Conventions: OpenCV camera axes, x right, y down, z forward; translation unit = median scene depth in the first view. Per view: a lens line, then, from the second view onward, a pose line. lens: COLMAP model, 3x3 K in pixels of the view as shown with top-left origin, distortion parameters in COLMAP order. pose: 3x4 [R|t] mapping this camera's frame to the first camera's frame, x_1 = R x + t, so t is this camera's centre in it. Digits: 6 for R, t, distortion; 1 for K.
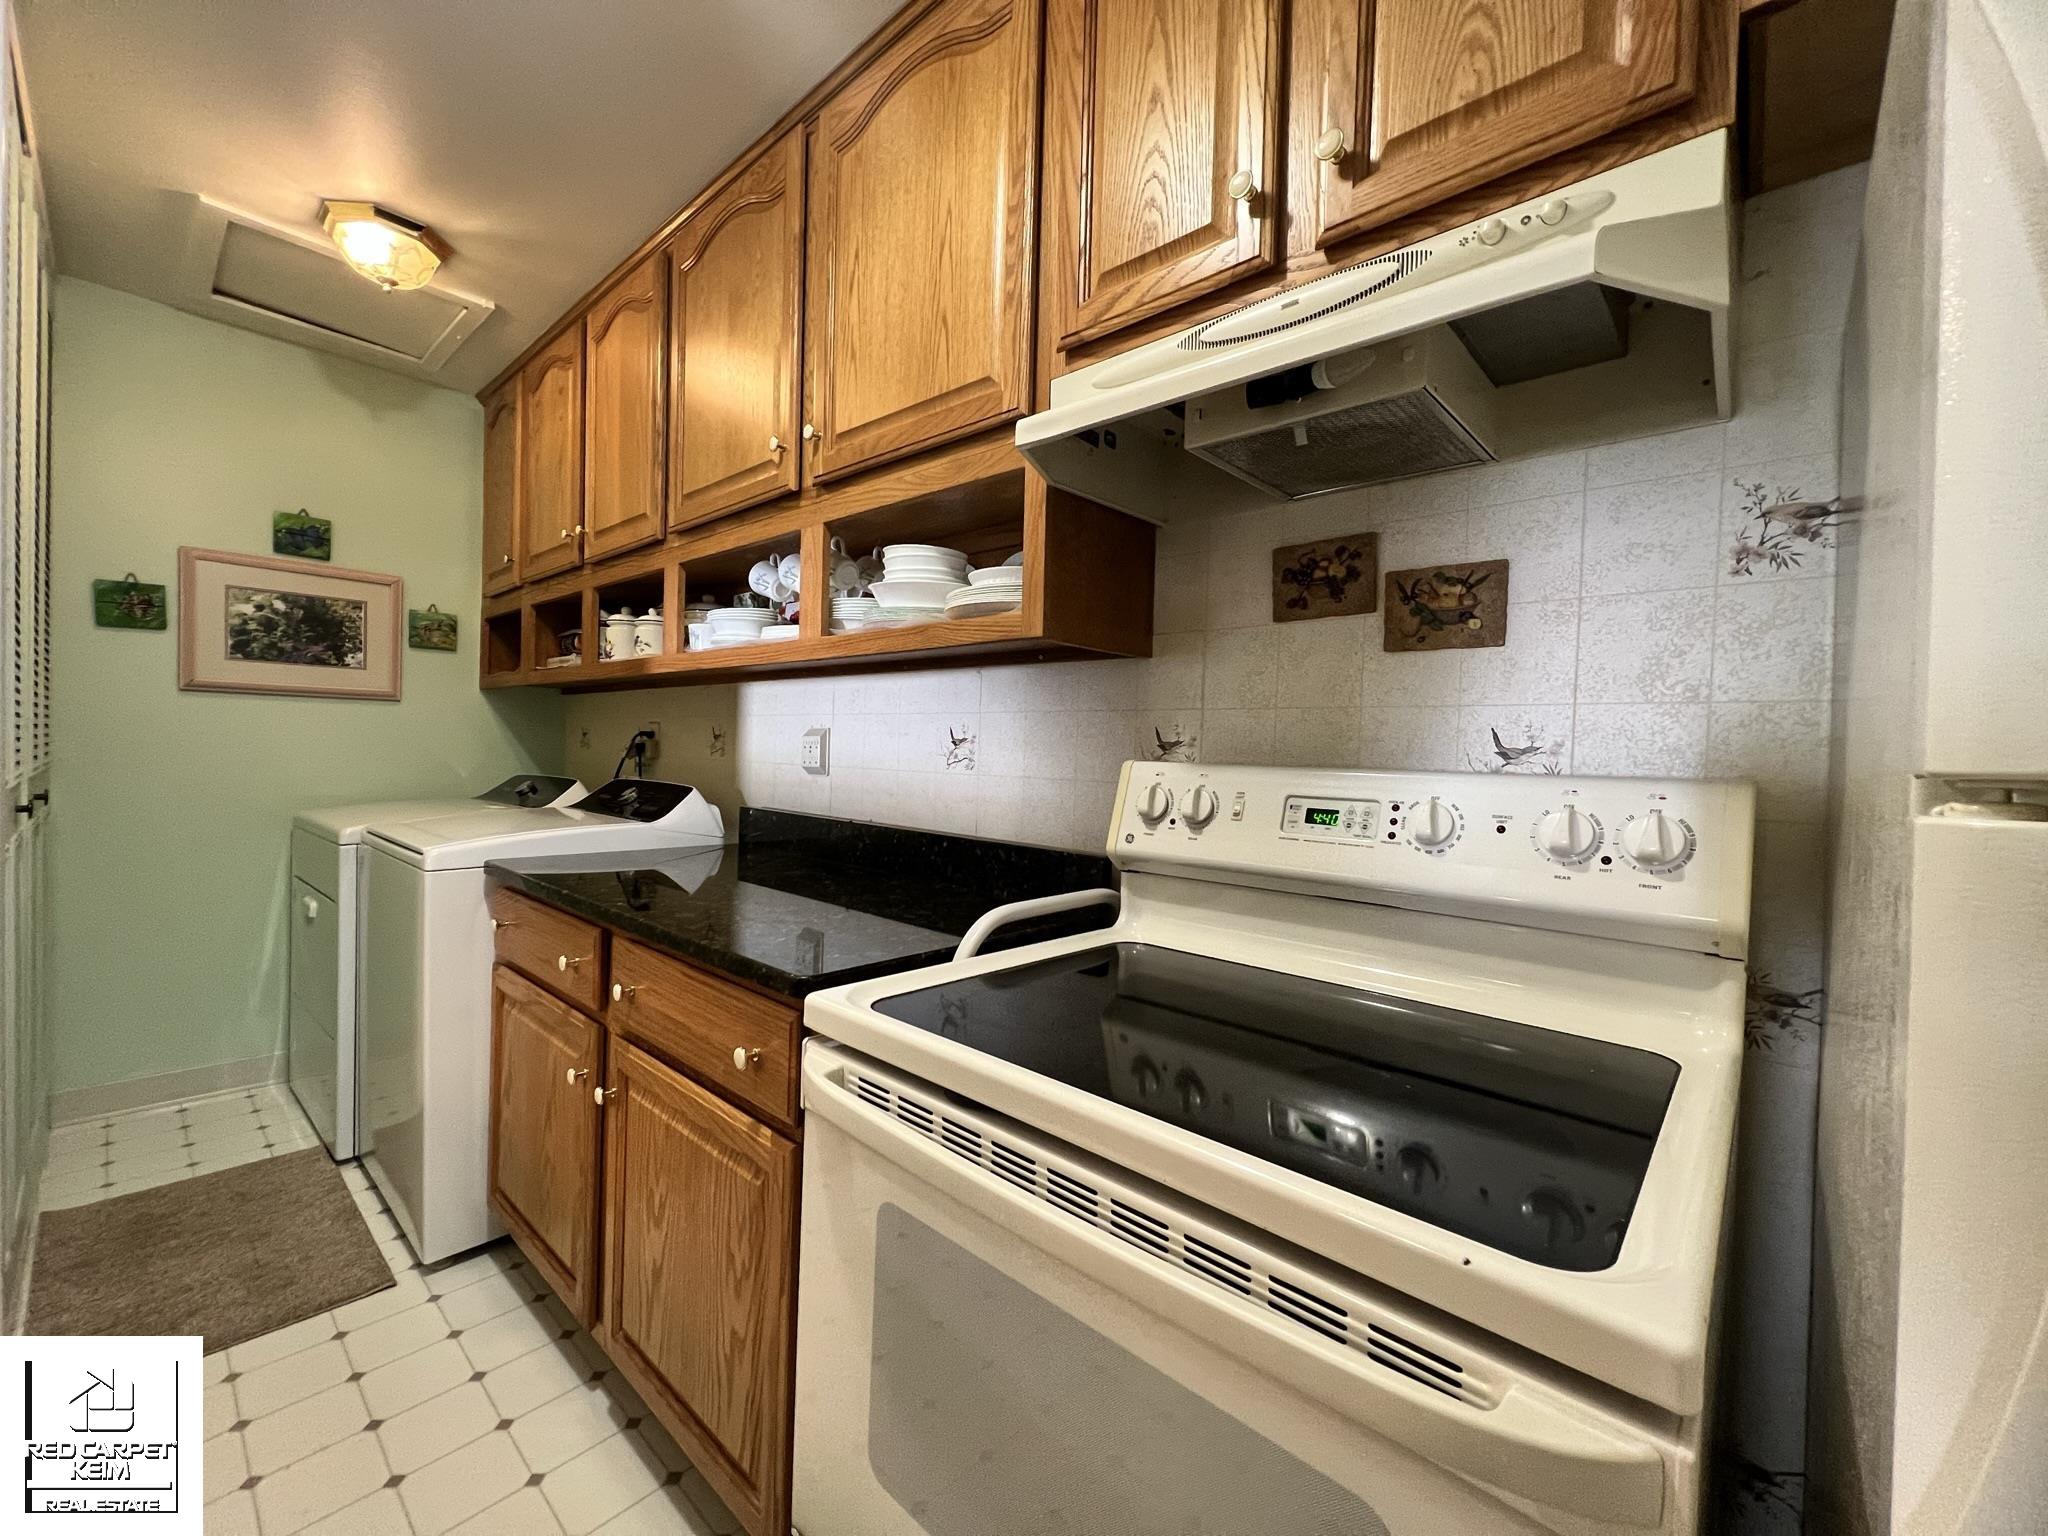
lens RADIAL K [[819.1, 0, 1024.0], [0, 819.1, 768.0], [0, 0, 1]] dist [-0.003360, 0.000526]
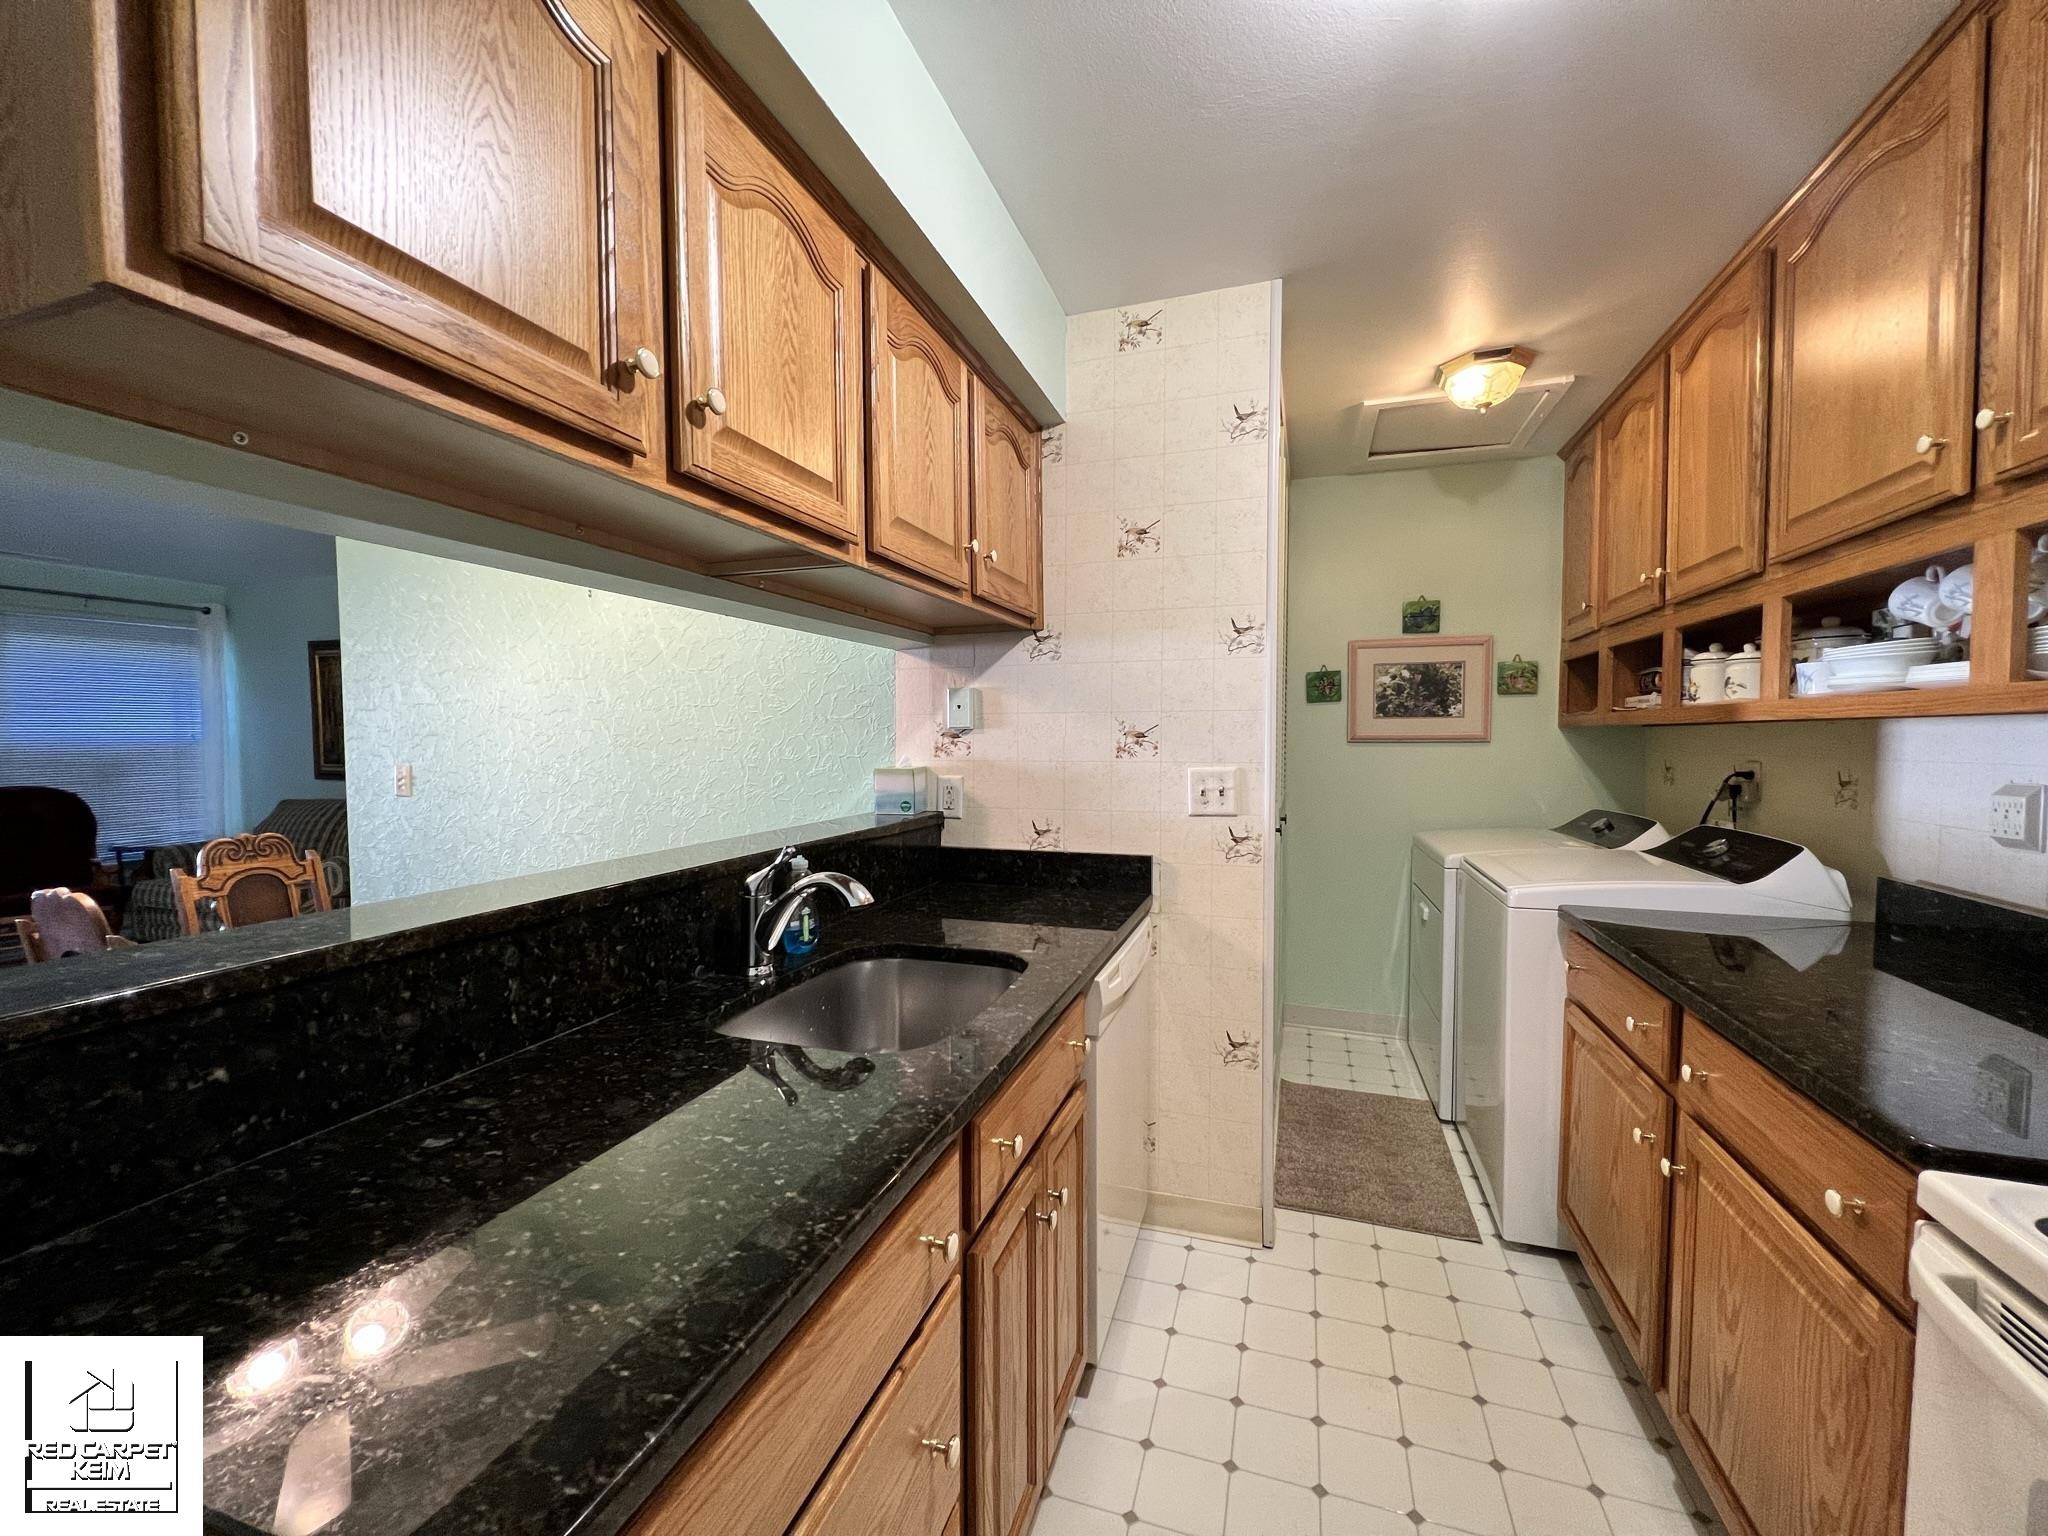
lens RADIAL K [[819.1, 0, 1024.0], [0, 819.1, 768.0], [0, 0, 1]] dist [-0.003360, 0.000526]
pose [[0.391865, 0.007274, -0.919994, 0.064994], [-0.007675, 0.999960, 0.004637, -0.061773], [0.919991, 0.005244, 0.391905, -0.088733]]
